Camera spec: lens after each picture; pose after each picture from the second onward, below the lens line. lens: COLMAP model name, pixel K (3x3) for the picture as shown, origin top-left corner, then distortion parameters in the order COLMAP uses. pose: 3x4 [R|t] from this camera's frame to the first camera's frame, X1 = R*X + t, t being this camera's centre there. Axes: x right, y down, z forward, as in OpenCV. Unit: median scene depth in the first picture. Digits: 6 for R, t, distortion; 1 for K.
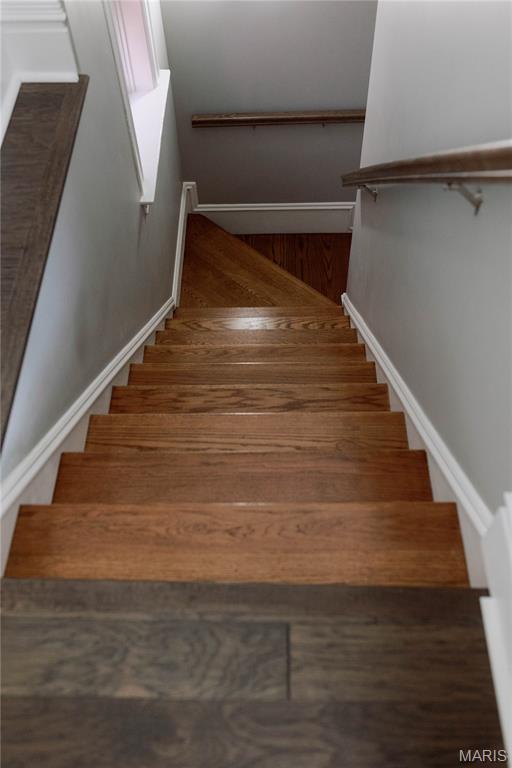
lens RADIAL K [[730.6, 0, 256.0], [0, 730.6, 384.0], [0, 0, 1]] dist [0.014029, -0.010621]
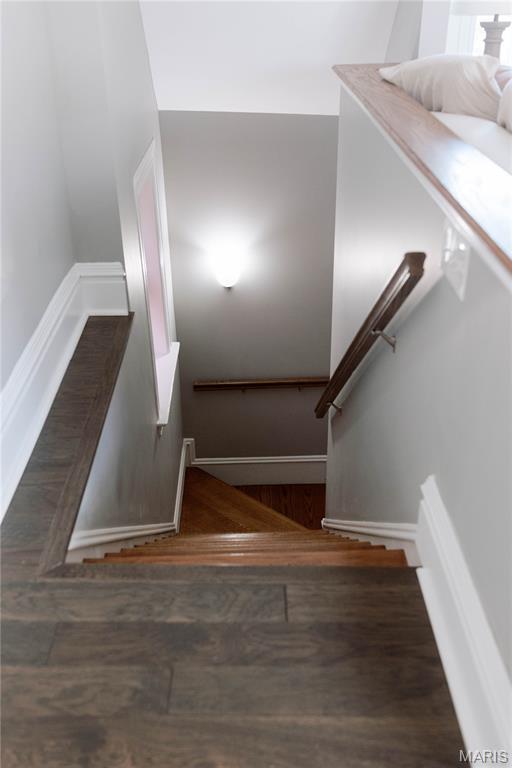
lens RADIAL K [[744.0, 0, 254.0], [0, 744.0, 384.1], [0, 0, 1]] dist [0.021249, -0.008046]
pose [[0.999716, -0.006810, 0.022826, -0.048120], [0.015799, 0.906724, -0.421430, 0.593683], [-0.017827, 0.421671, 0.906574, -0.504513]]
